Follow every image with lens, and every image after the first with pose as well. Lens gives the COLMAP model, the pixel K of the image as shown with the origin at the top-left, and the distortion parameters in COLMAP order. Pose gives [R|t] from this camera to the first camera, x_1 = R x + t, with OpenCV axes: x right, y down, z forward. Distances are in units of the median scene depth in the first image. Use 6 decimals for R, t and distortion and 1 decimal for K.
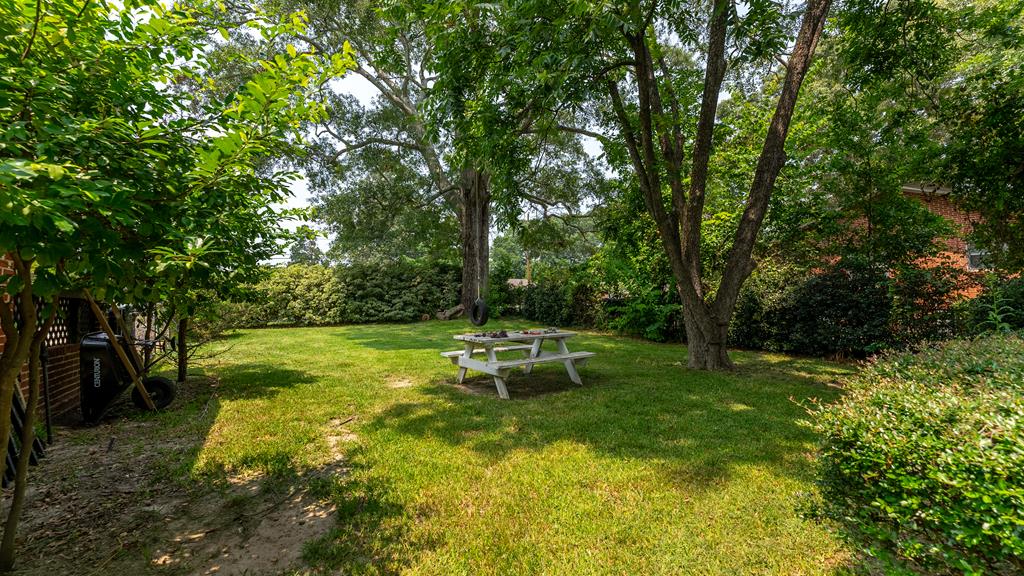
lens RADIAL K [[407.9, 0, 512.4], [0, 407.9, 288.7], [0, 0, 1]] dist [0.001621, -0.000431]
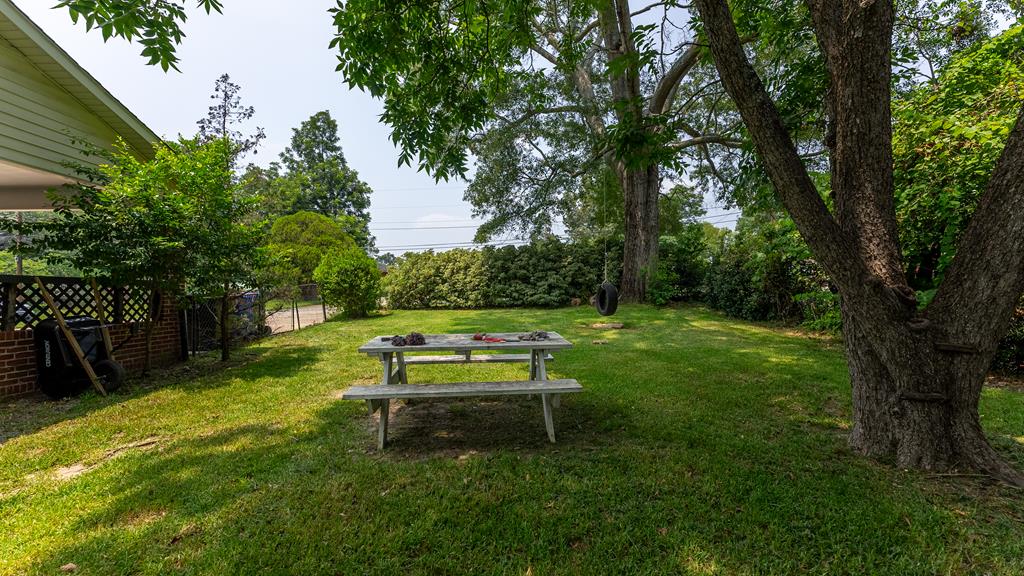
lens RADIAL K [[407.9, 0, 510.3], [0, 407.9, 289.0], [0, 0, 1]] dist [0.001621, -0.000431]
pose [[0.830708, 0.003043, -0.556700, 0.171260], [0.022753, 0.998964, 0.039413, 0.004762], [0.556243, -0.045407, 0.829778, 0.215995]]
